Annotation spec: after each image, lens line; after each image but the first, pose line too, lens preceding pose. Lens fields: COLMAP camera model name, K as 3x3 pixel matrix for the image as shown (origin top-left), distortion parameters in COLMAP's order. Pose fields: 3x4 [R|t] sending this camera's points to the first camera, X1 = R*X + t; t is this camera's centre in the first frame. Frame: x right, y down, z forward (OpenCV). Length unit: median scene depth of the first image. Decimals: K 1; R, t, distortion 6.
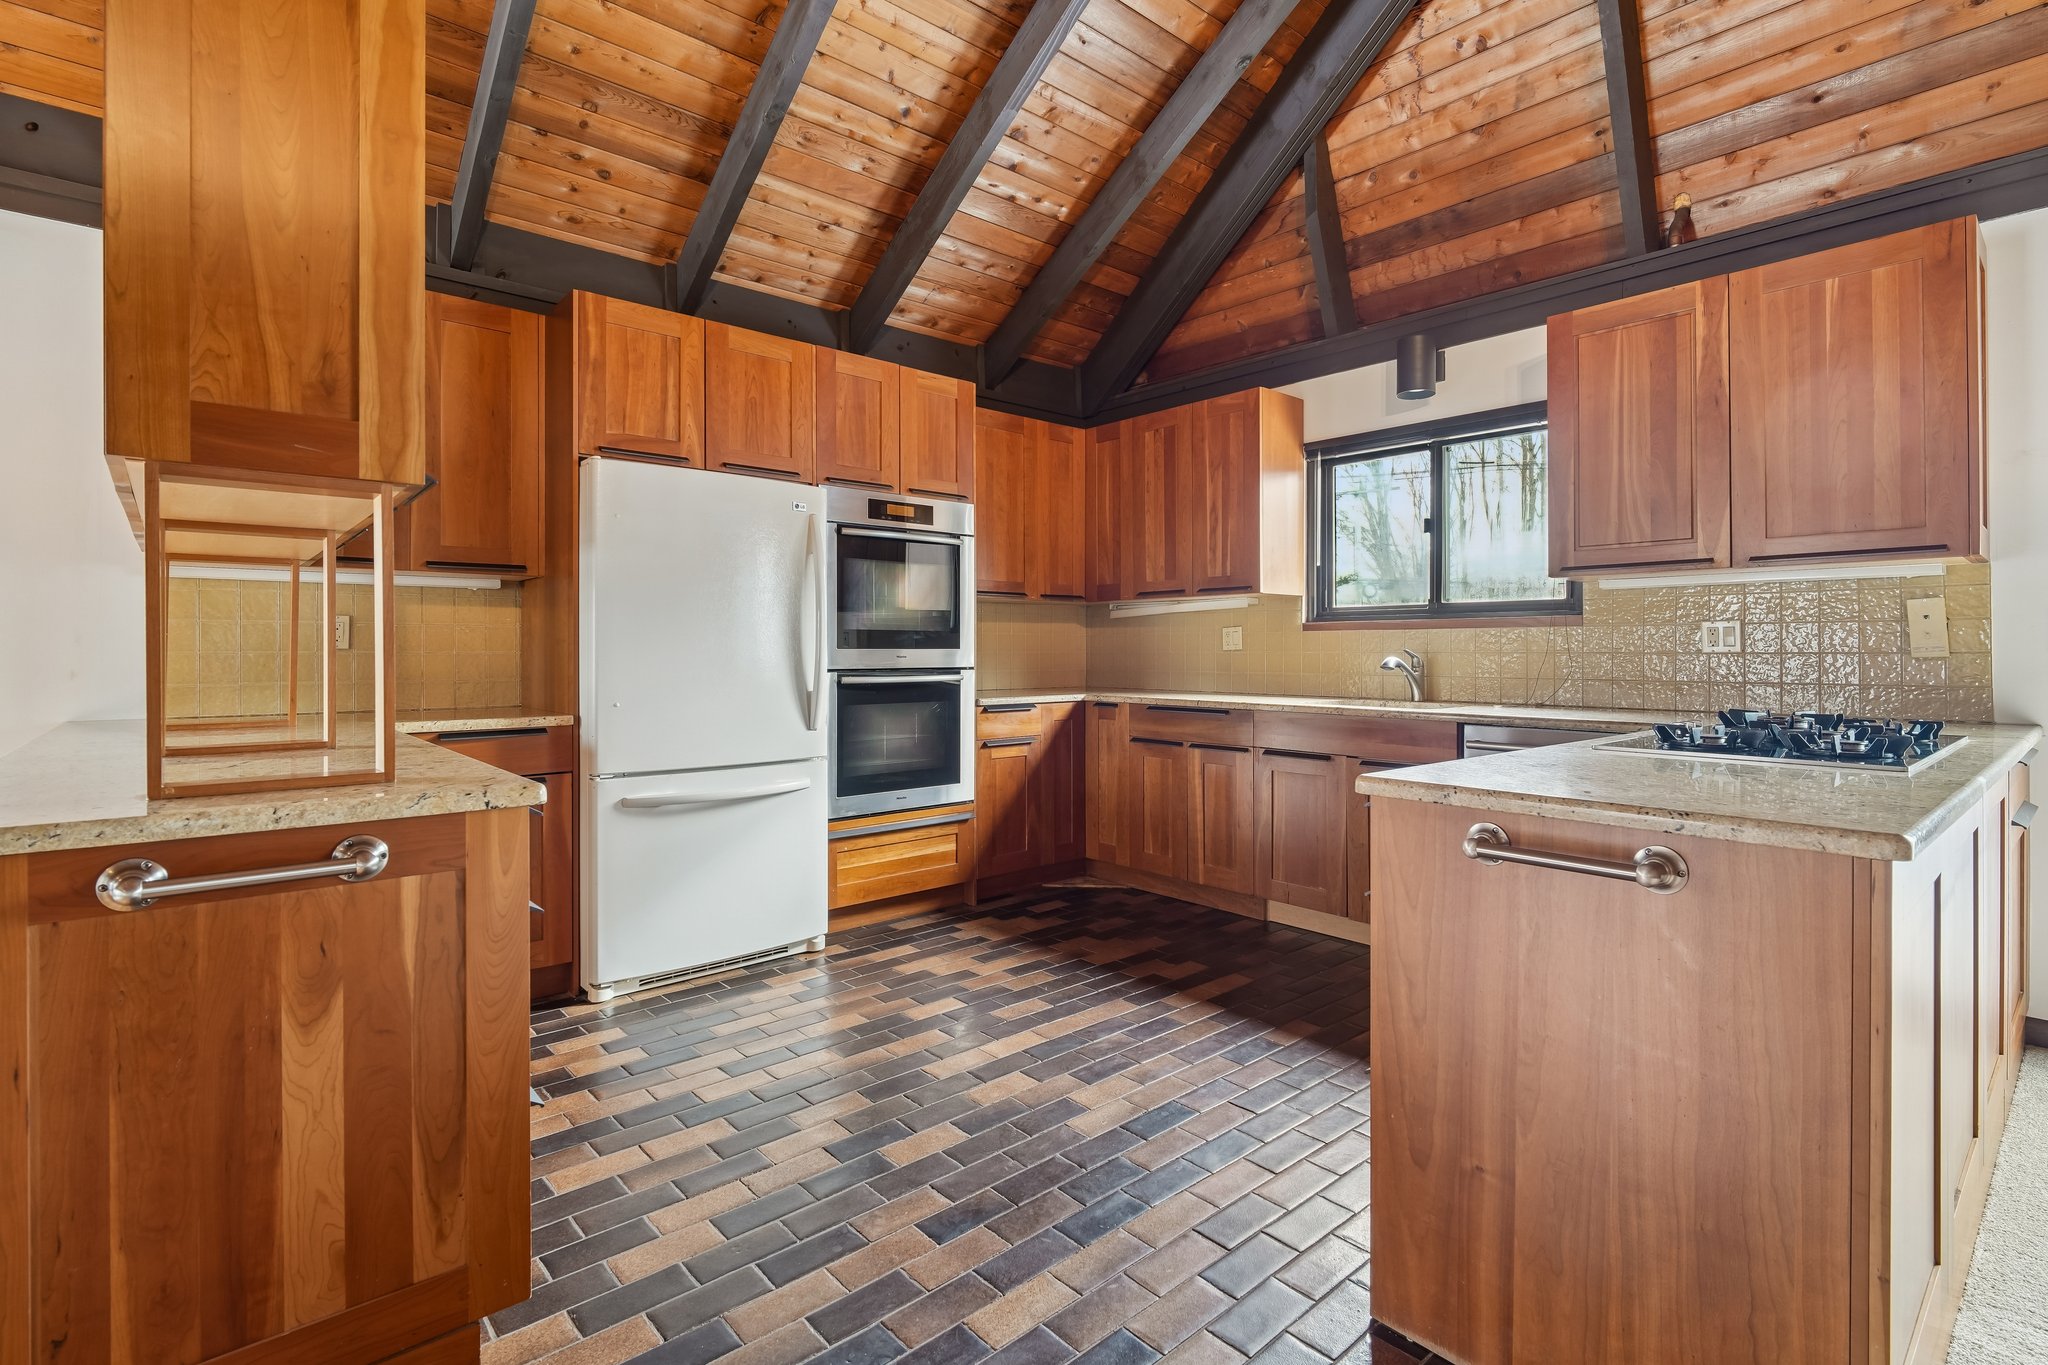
lens RADIAL K [[961.9, 0, 1046.8], [0, 961.9, 647.4], [0, 0, 1]] dist [-0.000269, -0.004706]
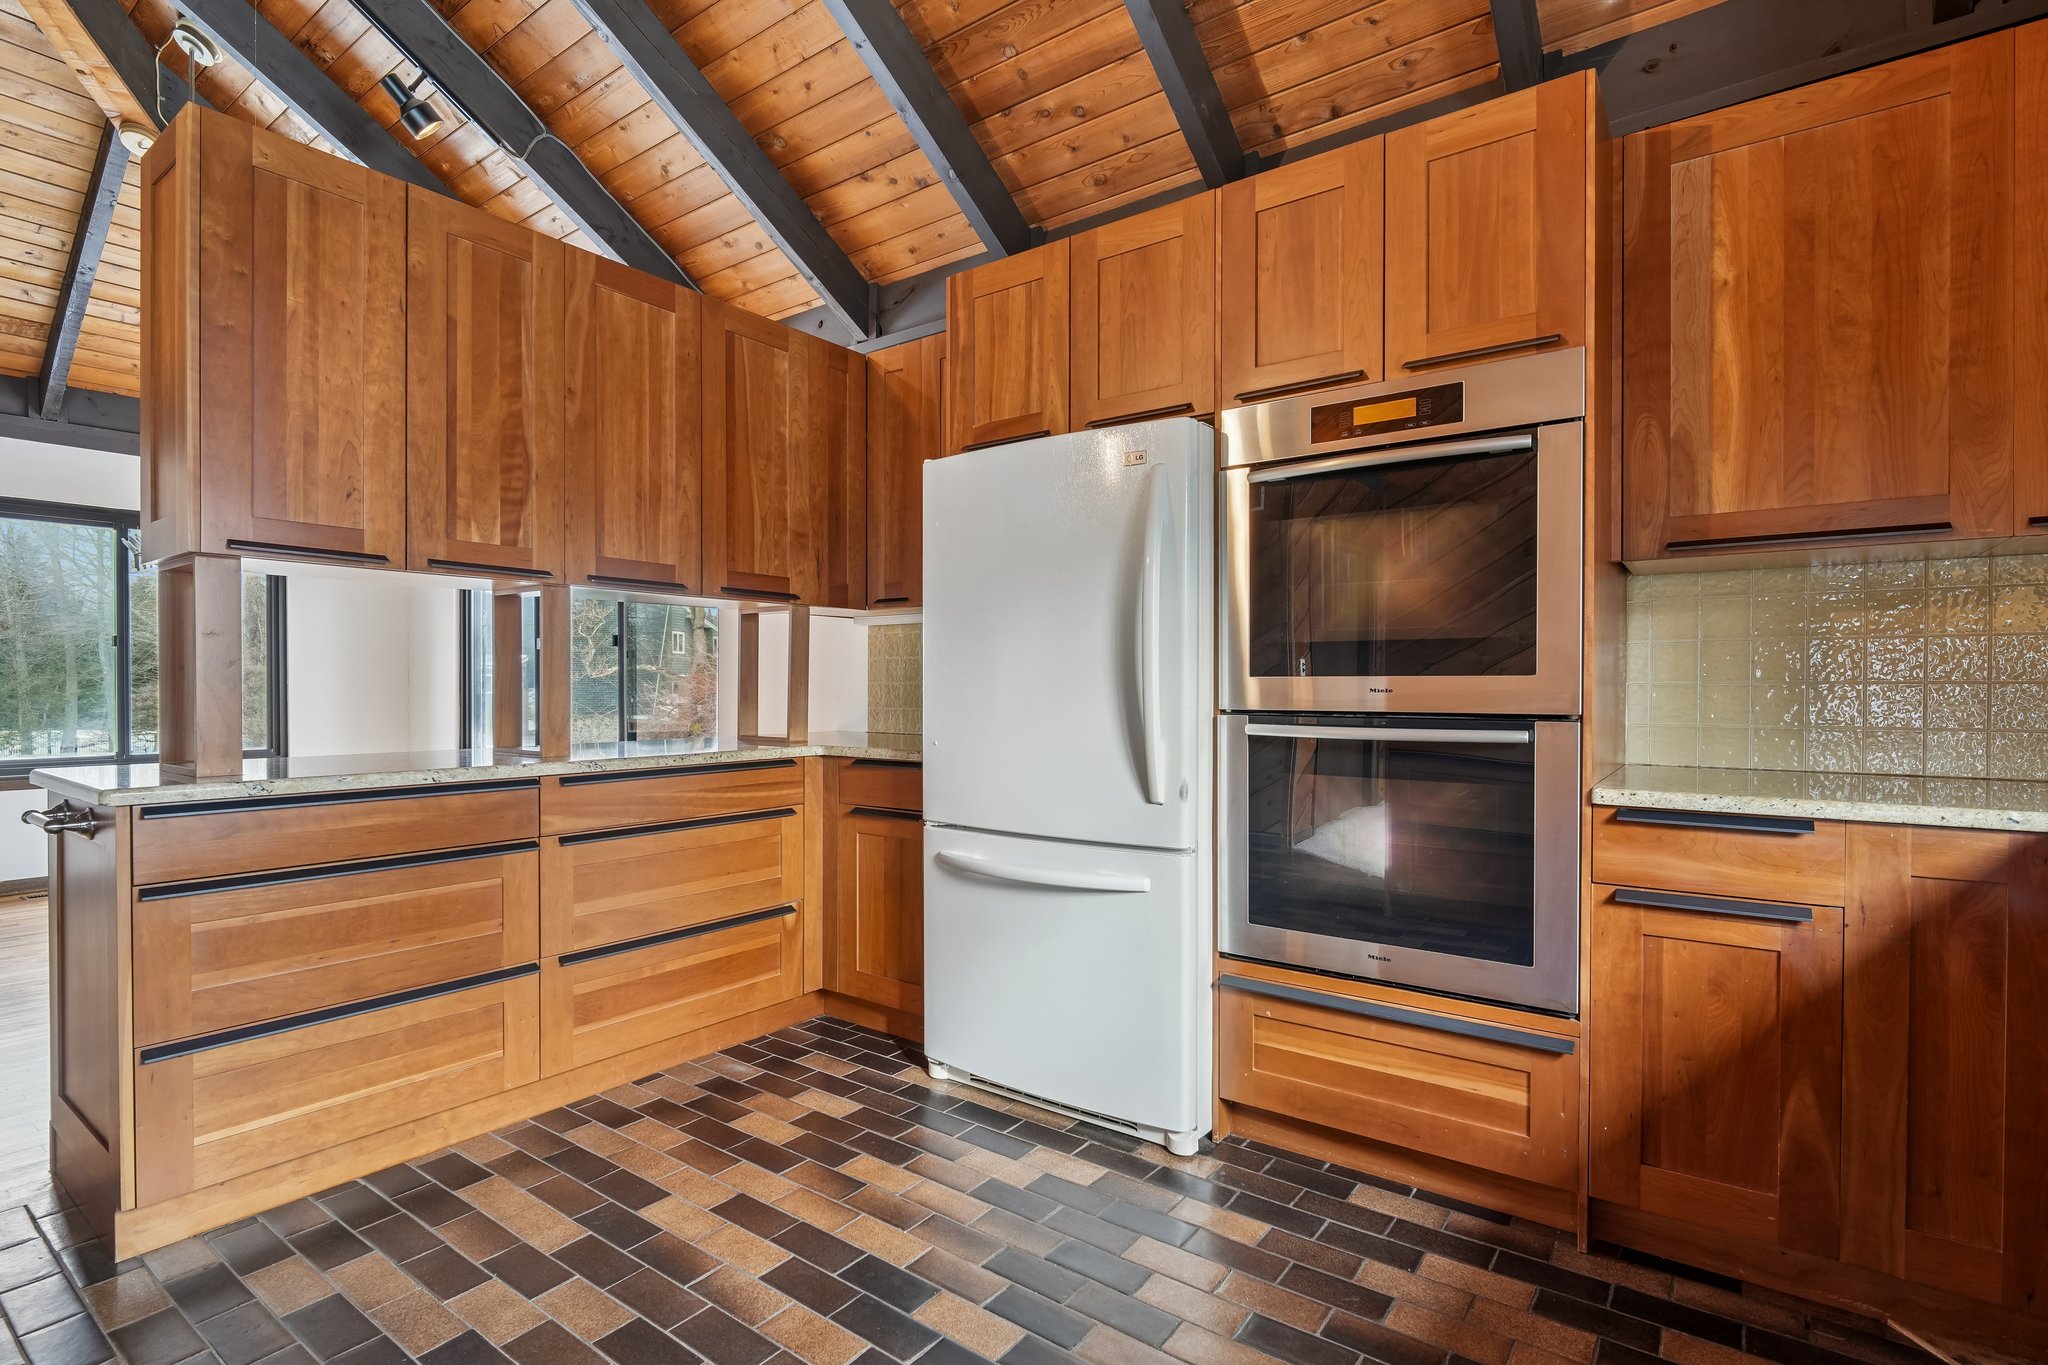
lens RADIAL K [[961.9, 0, 1046.0], [0, 961.9, 700.3], [0, 0, 1]] dist [-0.000269, -0.004706]
pose [[0.208707, 0.016362, -0.977841, 0.333097], [0.003199, 0.999843, 0.017413, 0.005193], [0.977973, -0.006763, 0.208622, 0.729497]]
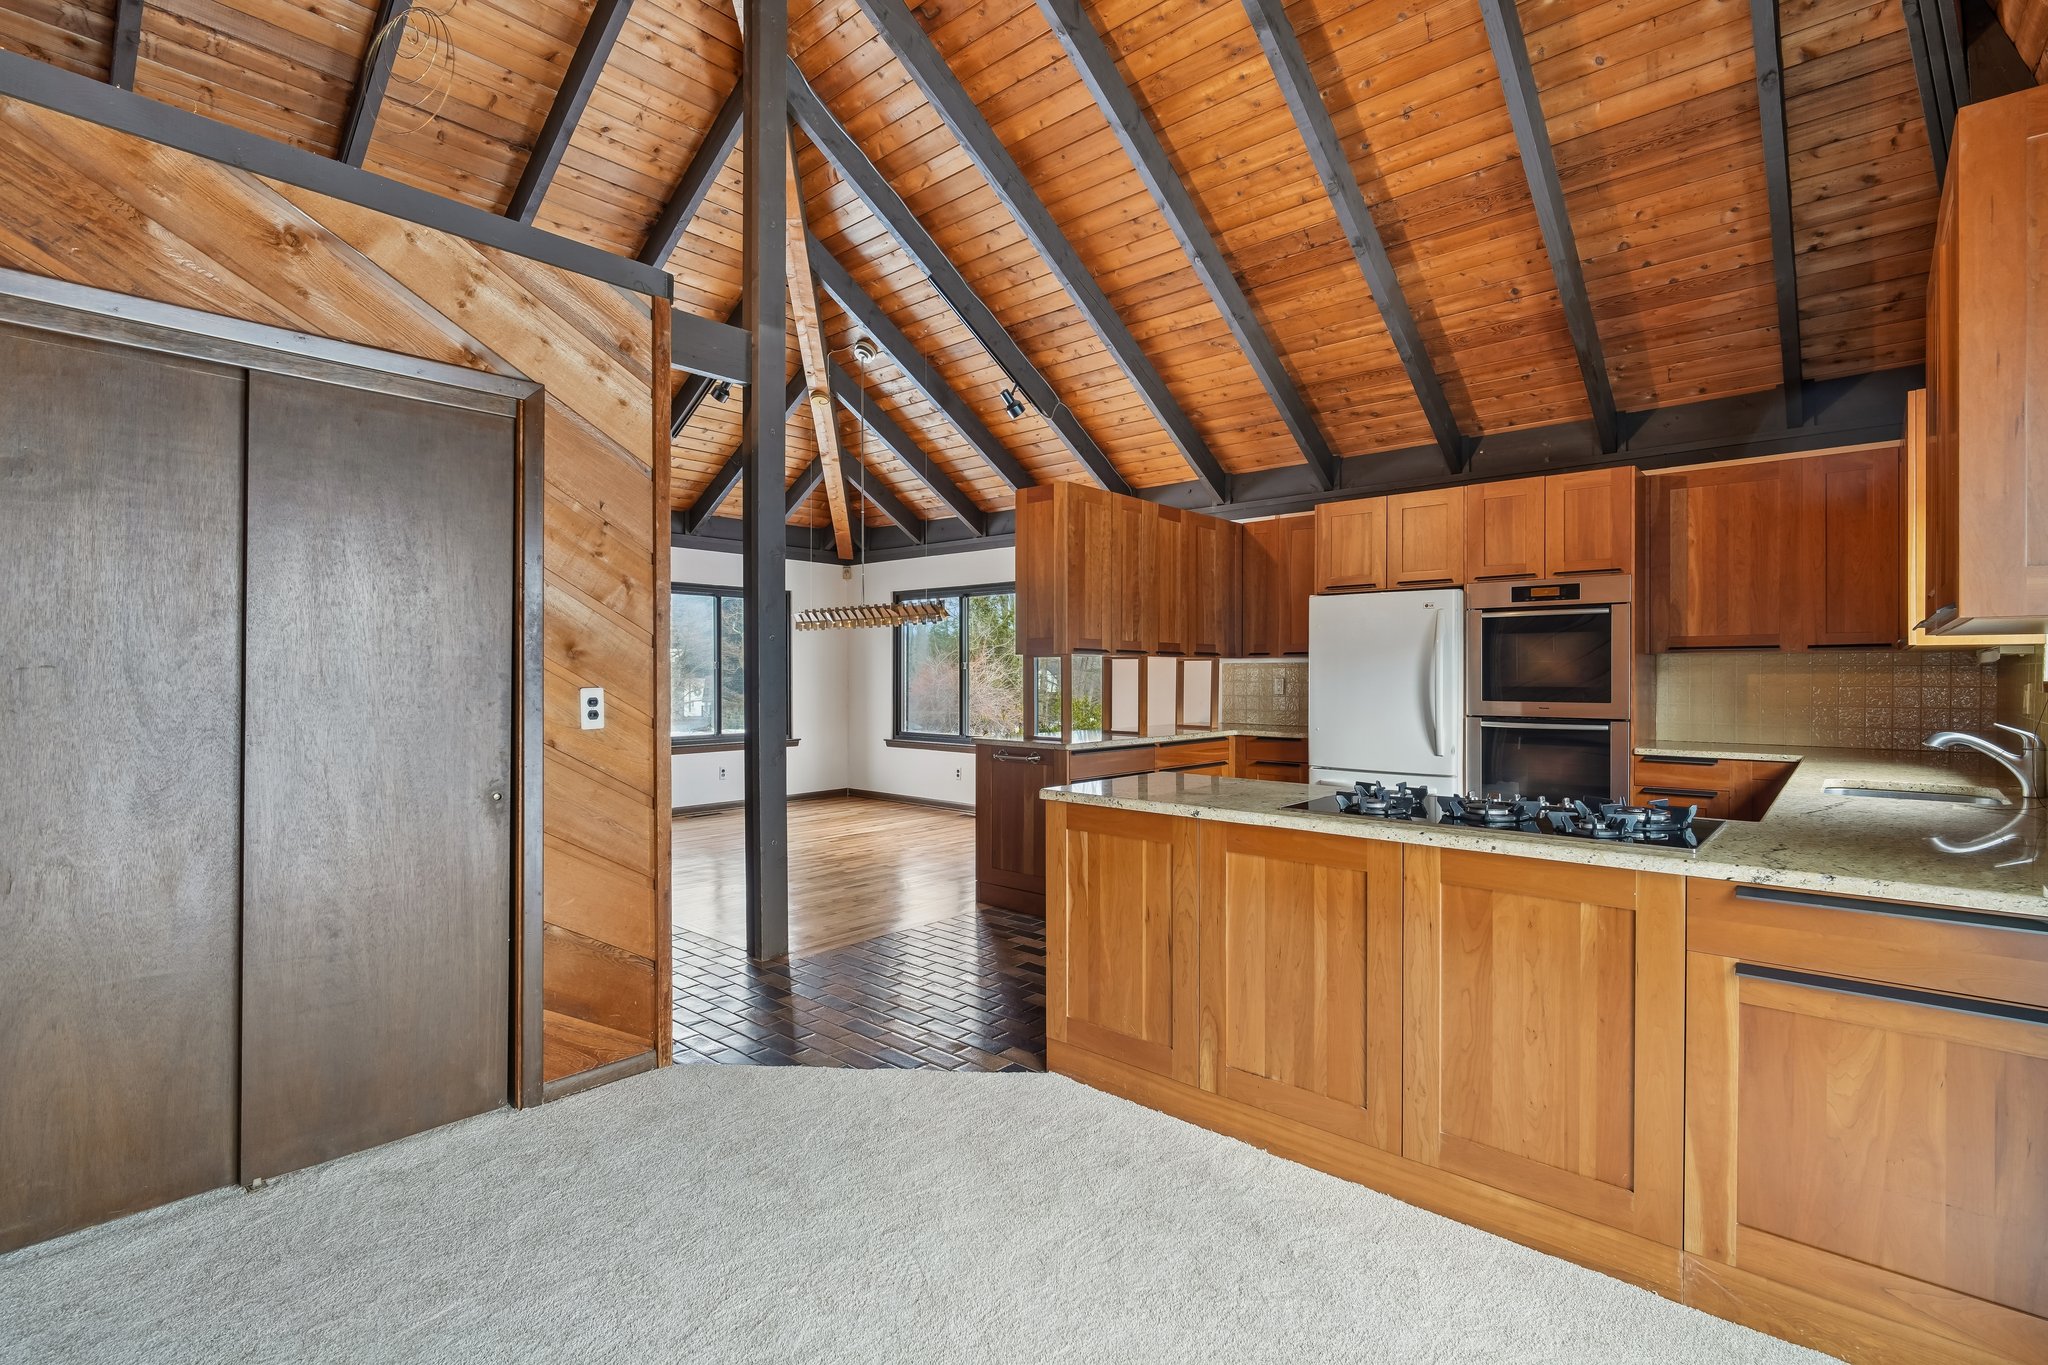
lens RADIAL K [[961.9, 0, 1026.1], [0, 961.9, 674.5], [0, 0, 1]] dist [-0.000269, -0.004706]
pose [[0.111592, 0.003853, -0.993747, 1.051985], [0.004729, 0.999979, 0.004408, -0.044620], [0.993743, -0.005191, 0.111571, 0.188879]]
